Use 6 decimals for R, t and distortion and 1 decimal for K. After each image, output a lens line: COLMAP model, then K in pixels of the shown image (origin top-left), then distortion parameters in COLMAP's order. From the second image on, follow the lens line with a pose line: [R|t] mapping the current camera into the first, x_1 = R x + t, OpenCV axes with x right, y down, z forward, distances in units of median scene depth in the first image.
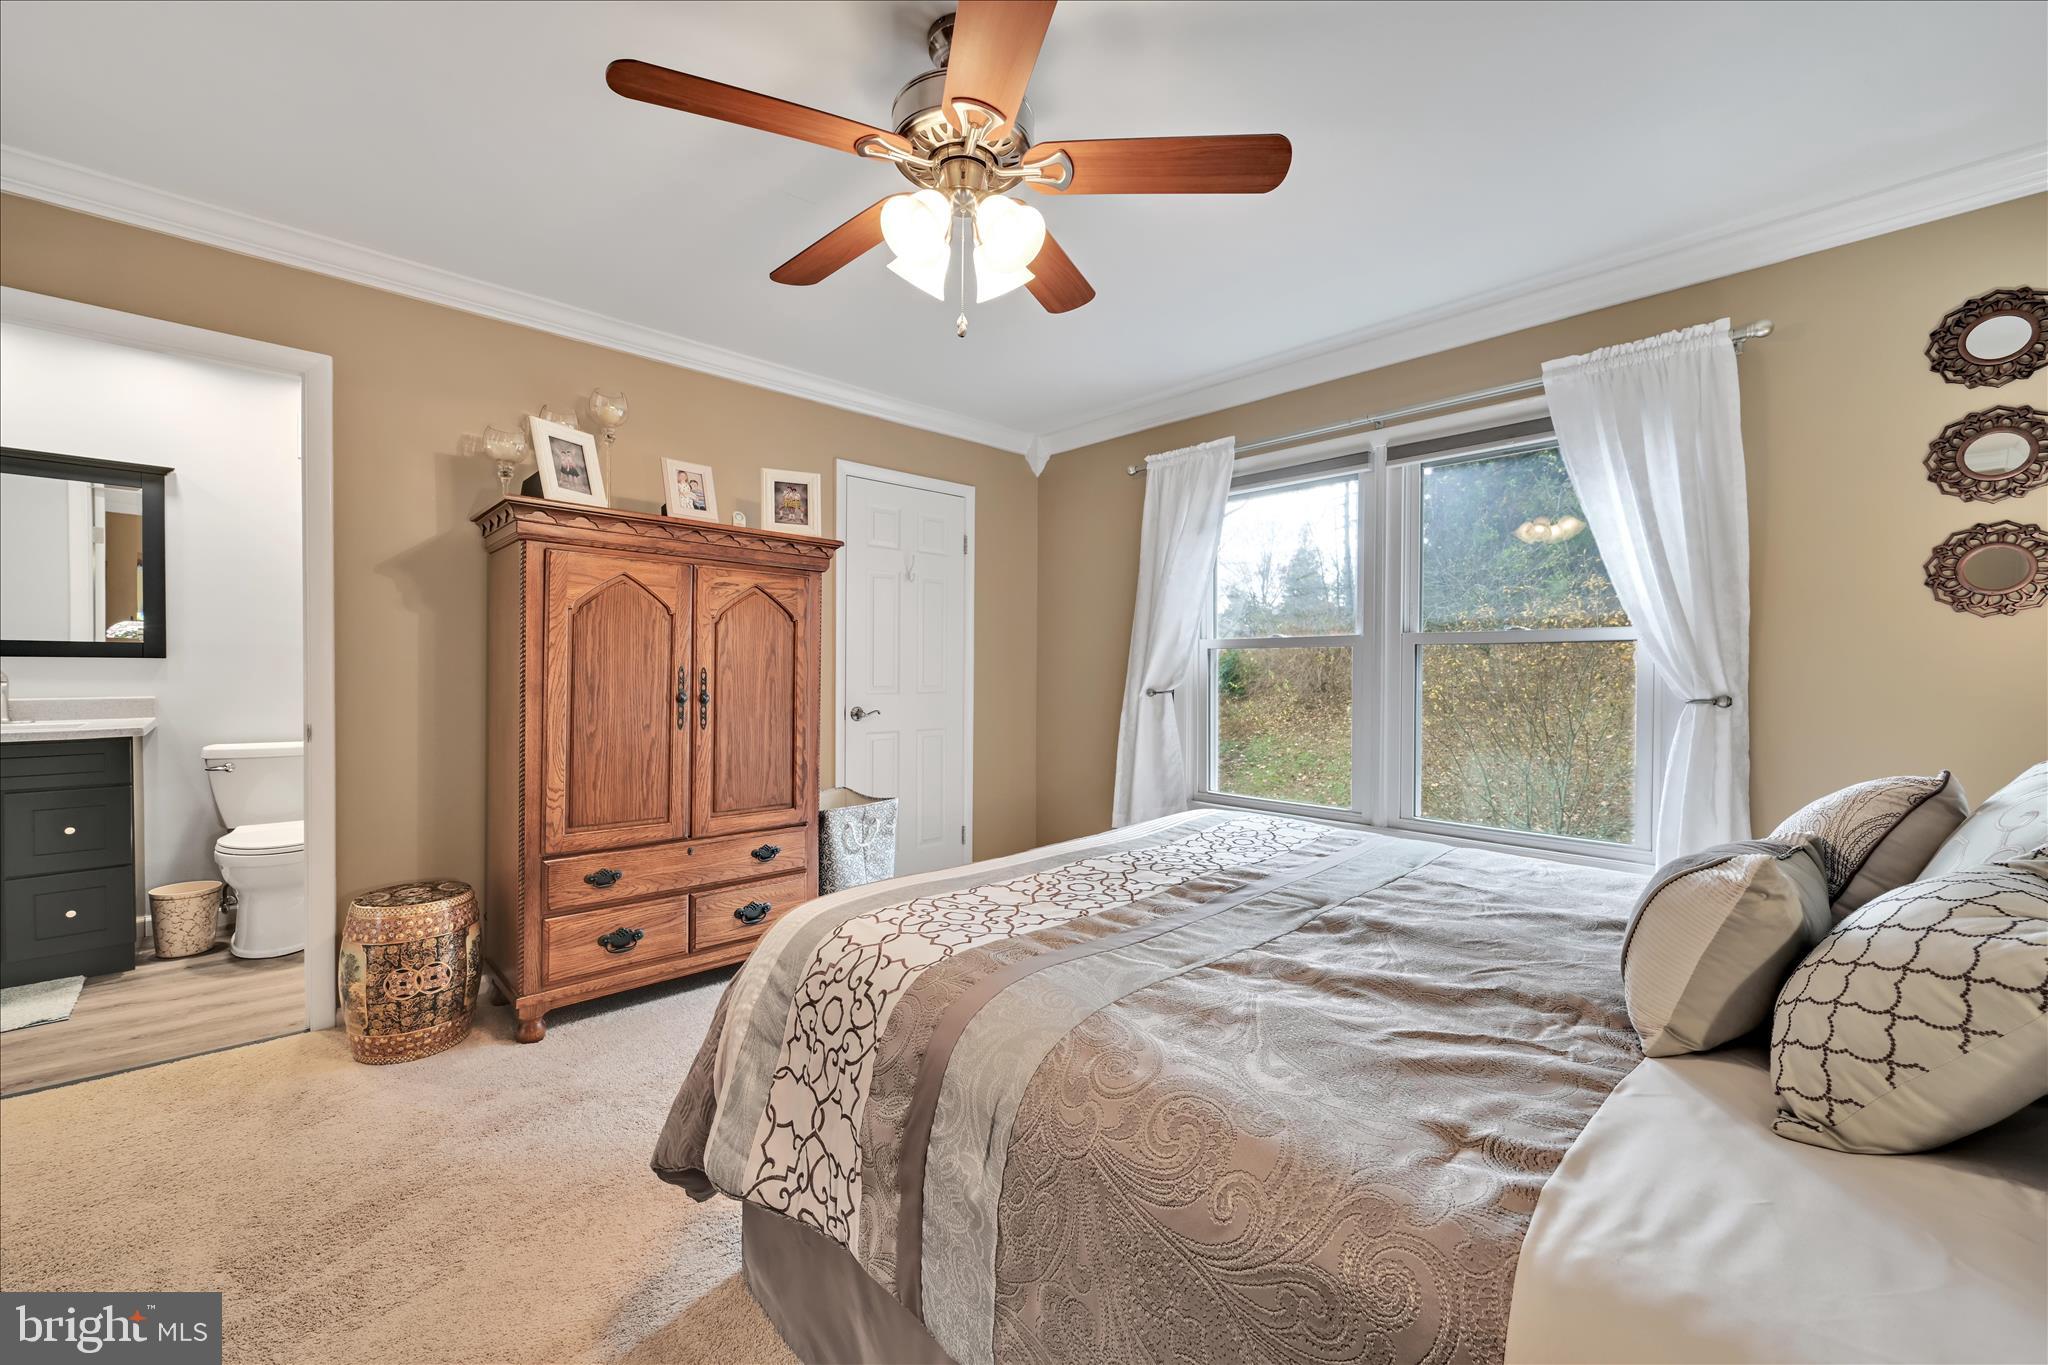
lens RADIAL K [[812.1, 0, 1024.0], [0, 812.1, 682.5], [0, 0, 1]] dist [-0.016434, -0.000113]
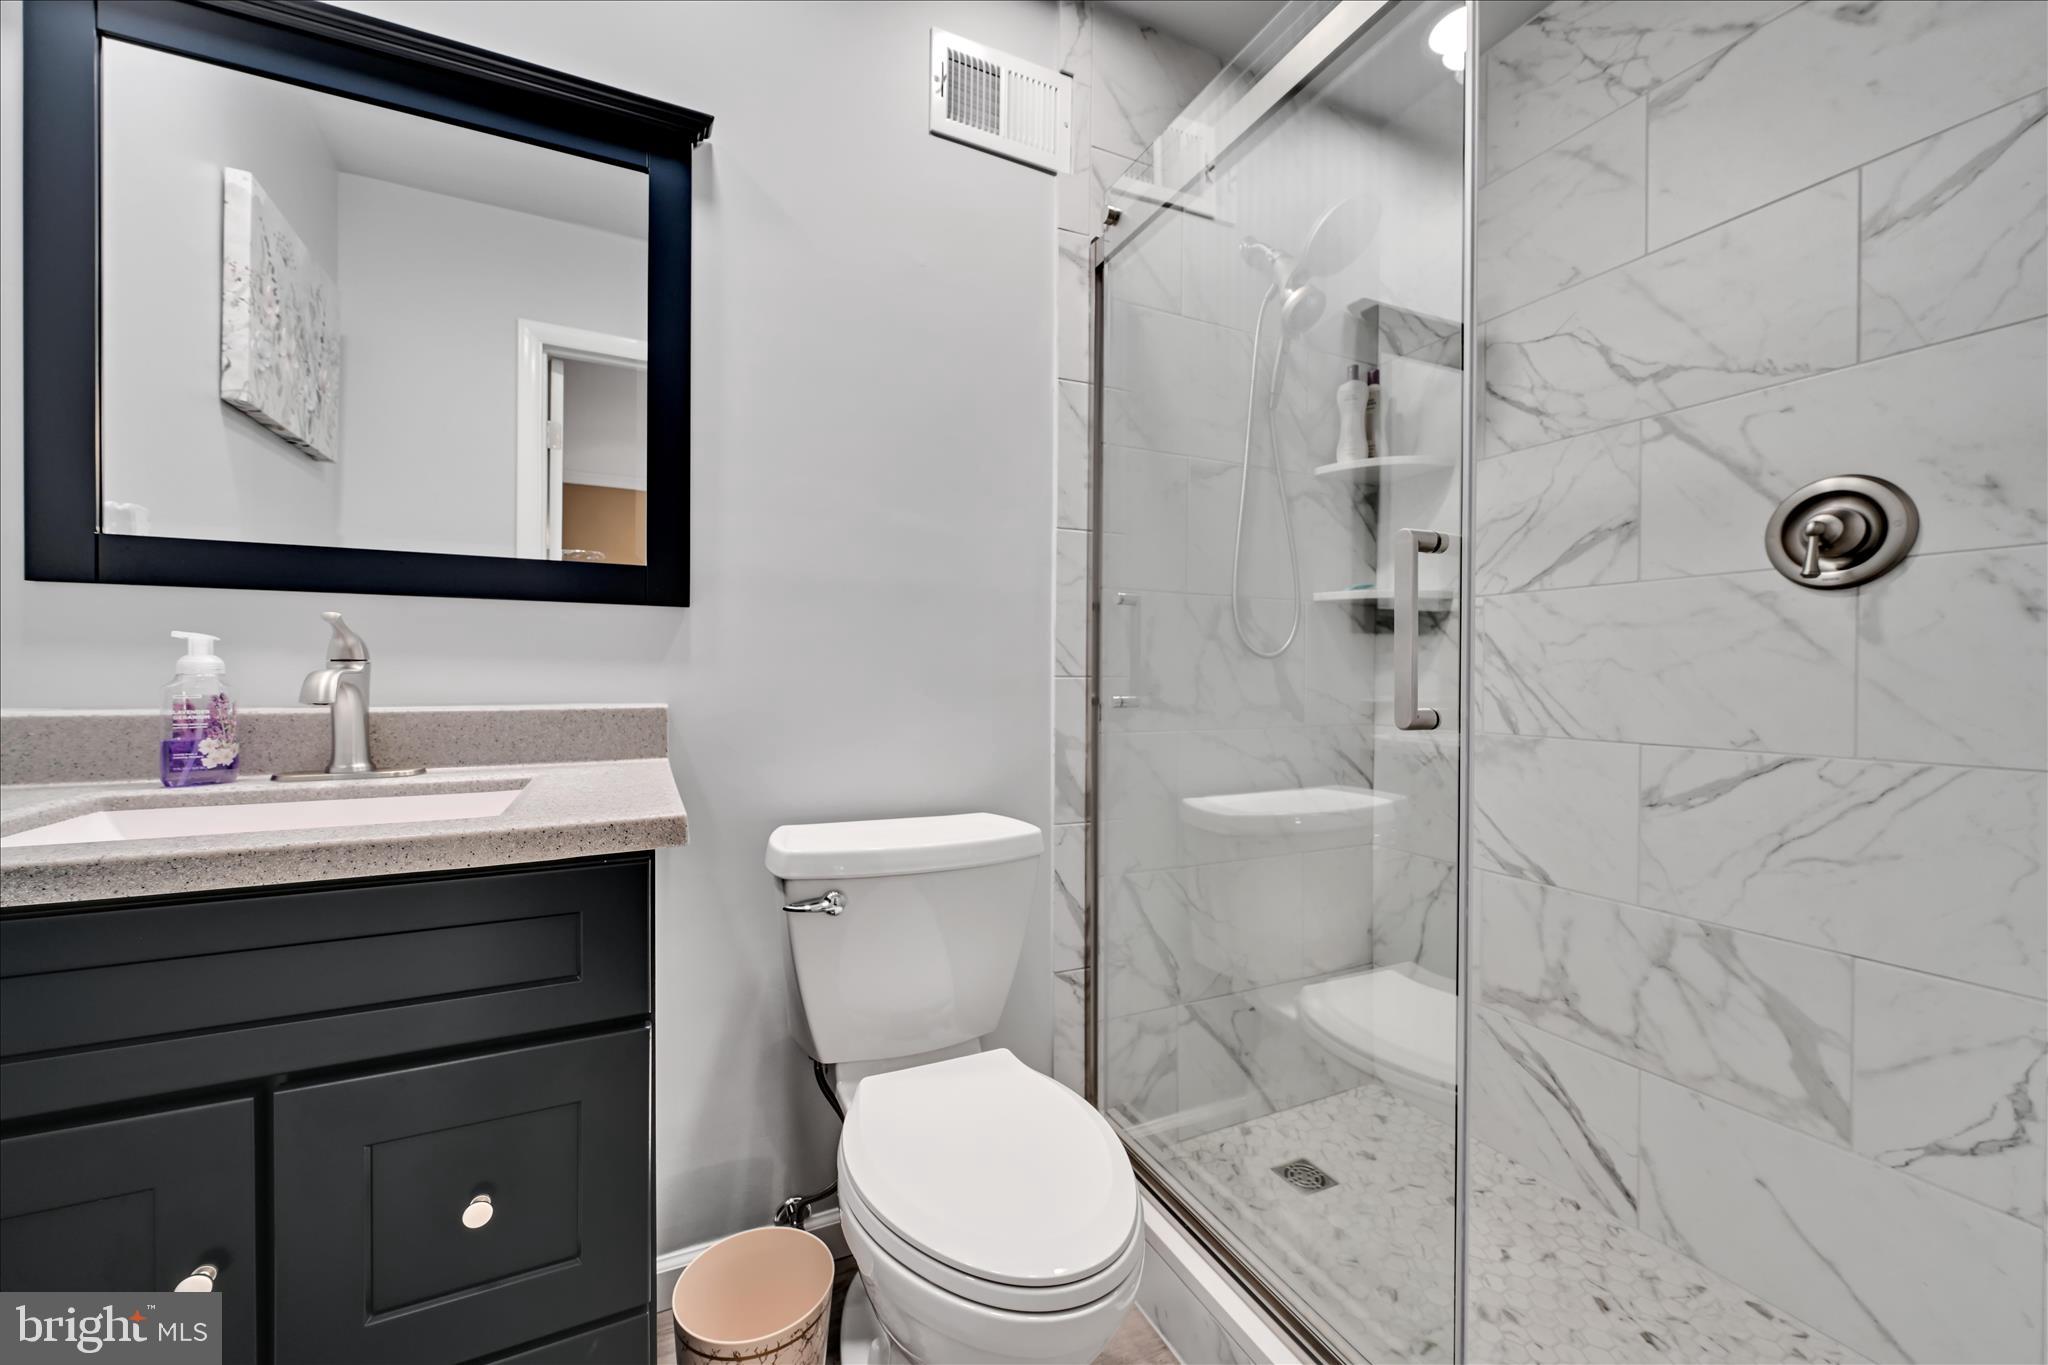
lens RADIAL K [[812.1, 0, 1024.0], [0, 812.1, 682.5], [0, 0, 1]] dist [-0.016434, -0.000113]
pose [[0.943853, 0.001341, -0.330362, -0.800173], [-0.004103, 0.999962, -0.007664, 0.008912], [0.330339, 0.008589, 0.943823, 0.687112]]
